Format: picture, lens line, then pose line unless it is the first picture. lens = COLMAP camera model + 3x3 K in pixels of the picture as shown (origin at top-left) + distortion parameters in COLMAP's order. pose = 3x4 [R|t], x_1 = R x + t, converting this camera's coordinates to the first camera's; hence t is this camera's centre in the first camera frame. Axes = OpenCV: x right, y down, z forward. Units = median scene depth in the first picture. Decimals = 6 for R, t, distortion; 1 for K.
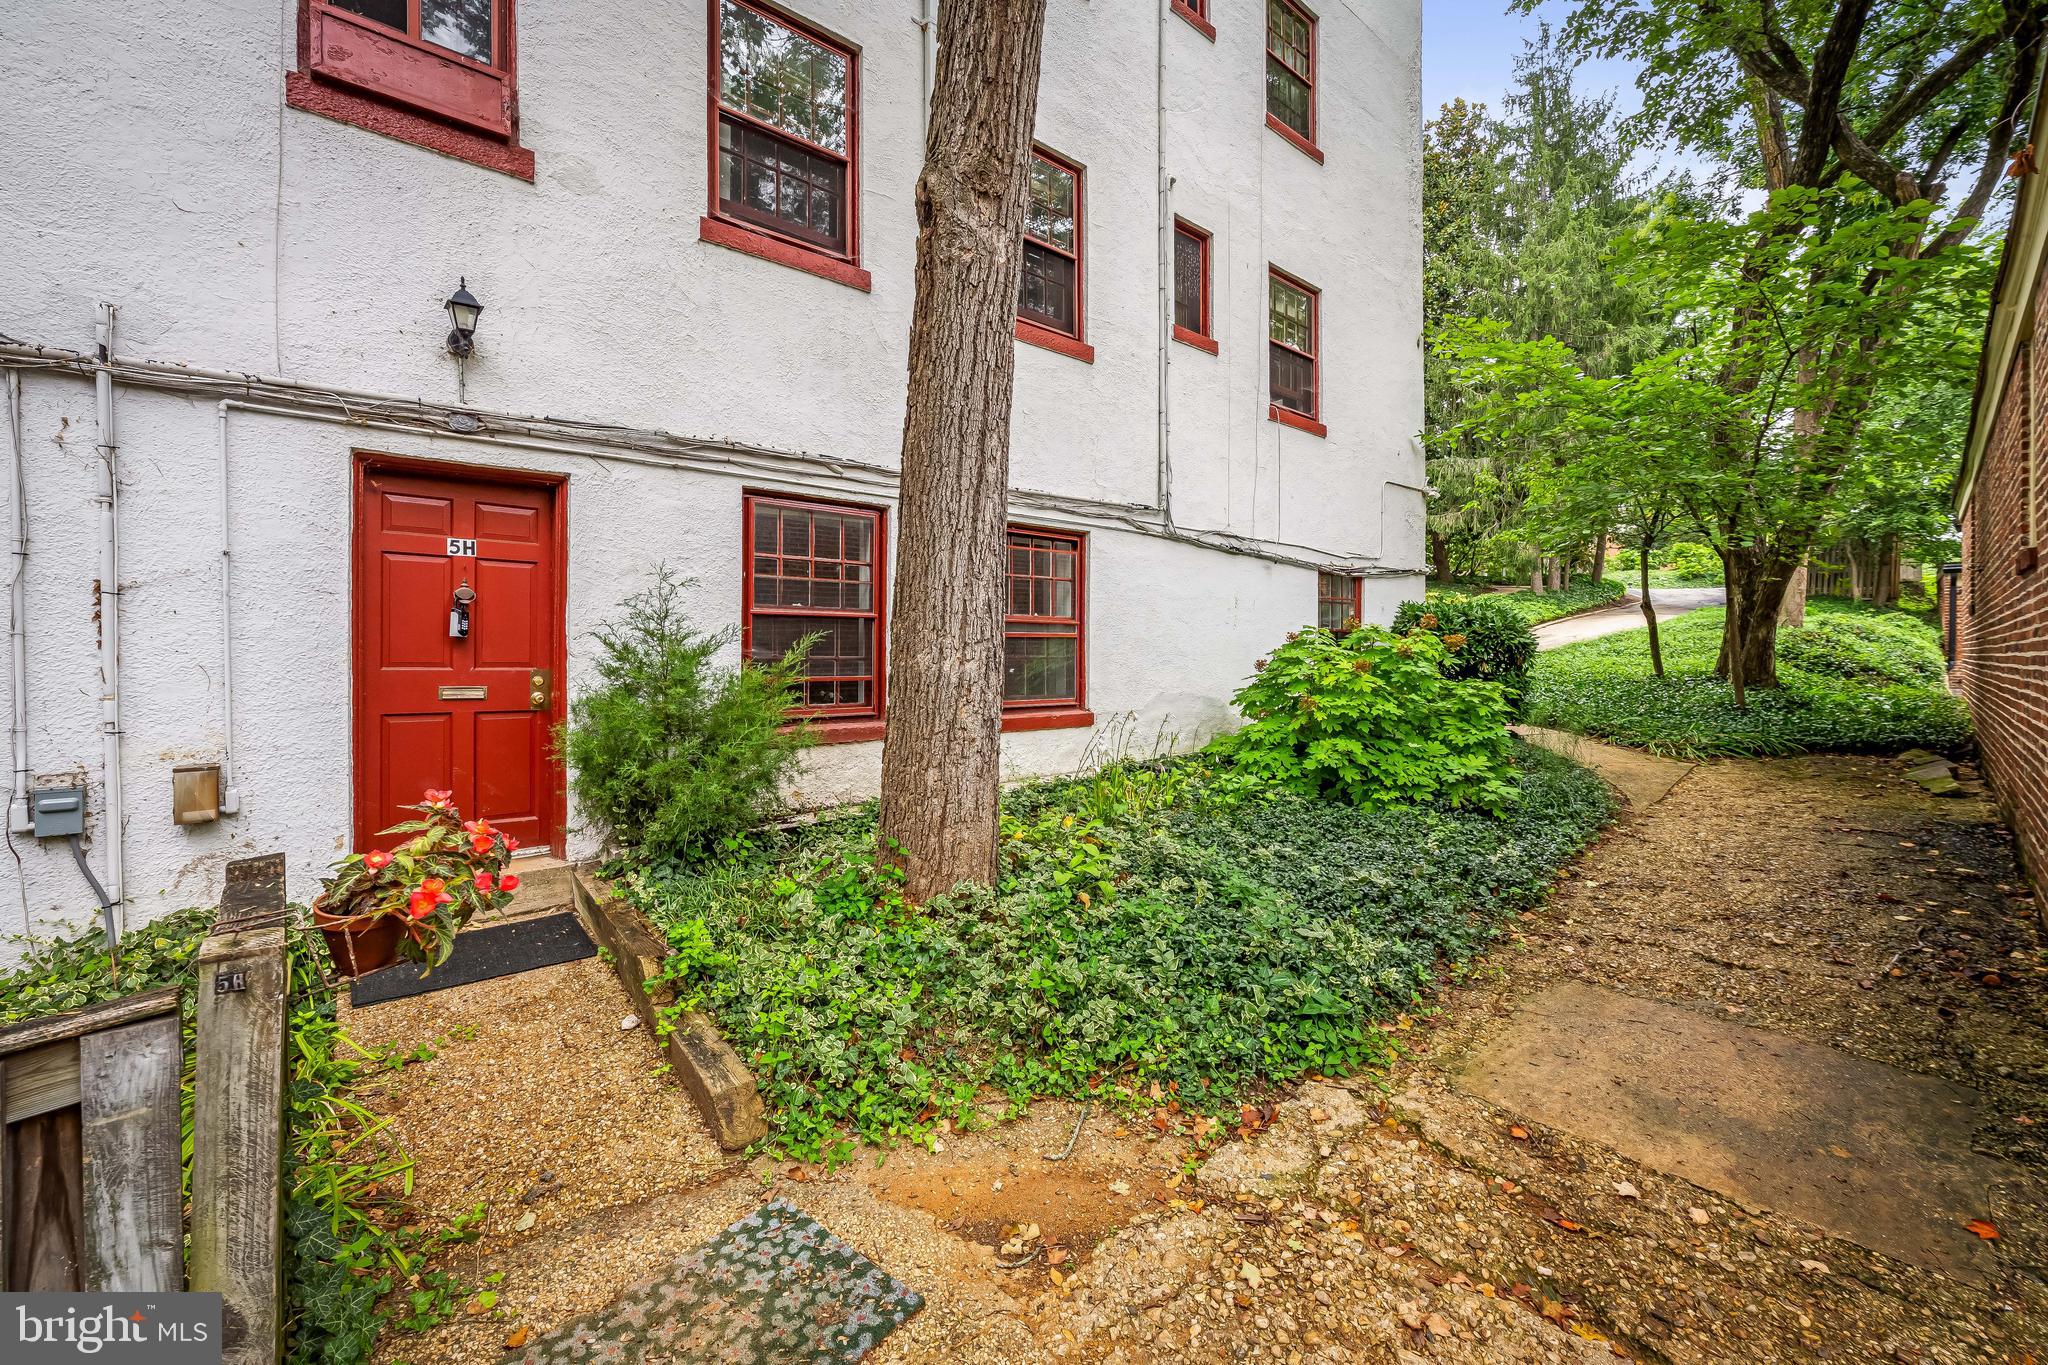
lens RADIAL K [[823.0, 0, 1033.6], [0, 823.0, 656.4], [0, 0, 1]] dist [-0.004841, 0.000175]
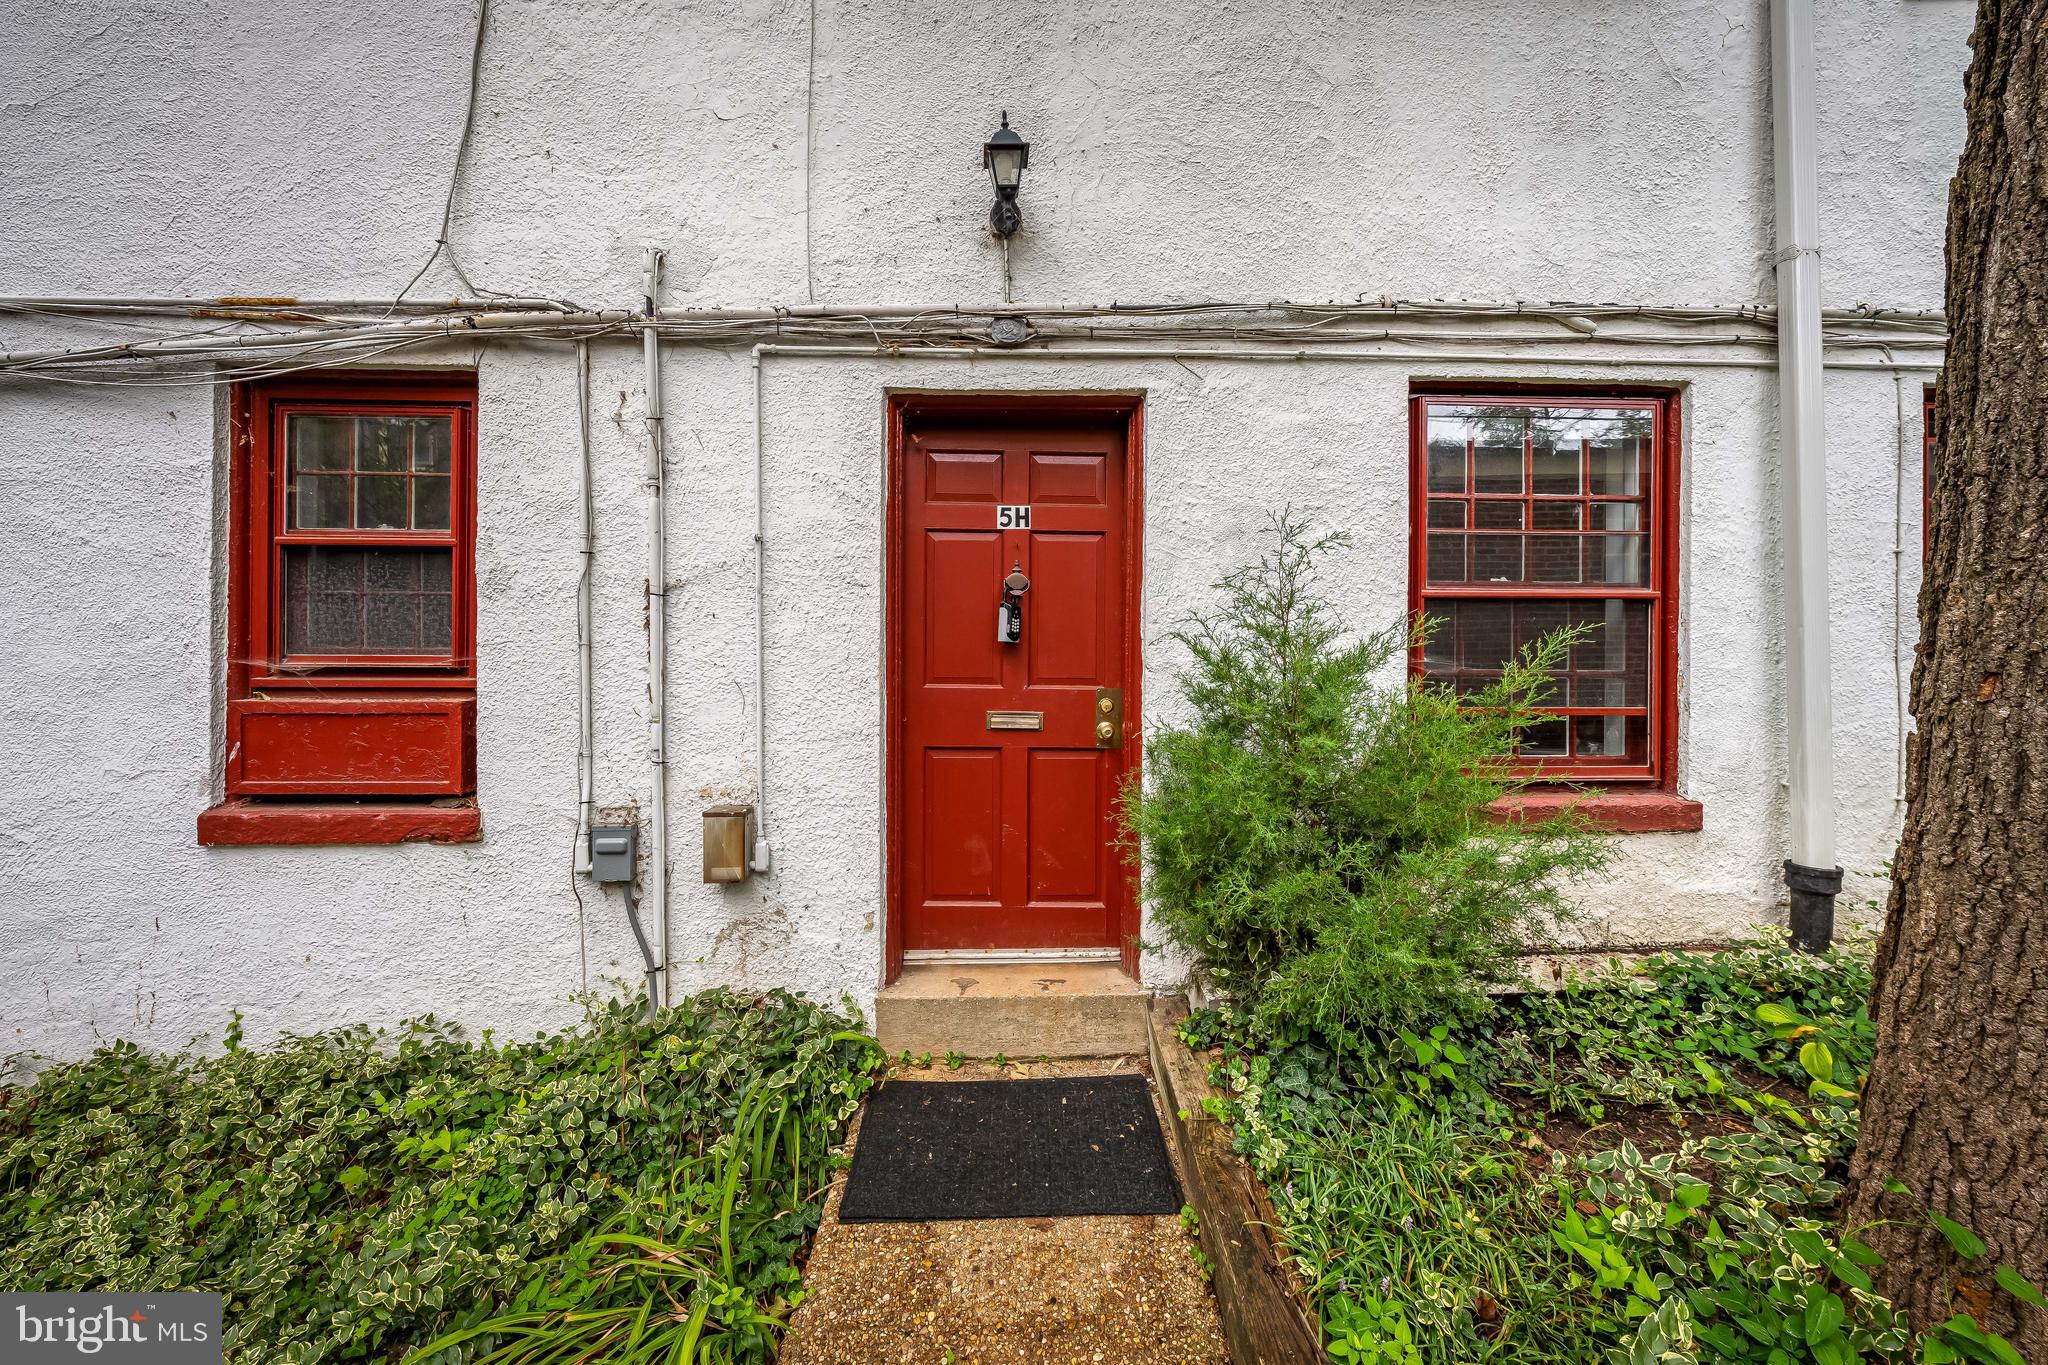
lens RADIAL K [[823.0, 0, 1033.6], [0, 823.0, 656.4], [0, 0, 1]] dist [-0.004841, 0.000175]
pose [[0.782822, 0.001683, -0.622243, -0.249913], [-0.001575, 0.999998, 0.000724, -0.012618], [0.622244, 0.000414, 0.782824, 0.475283]]
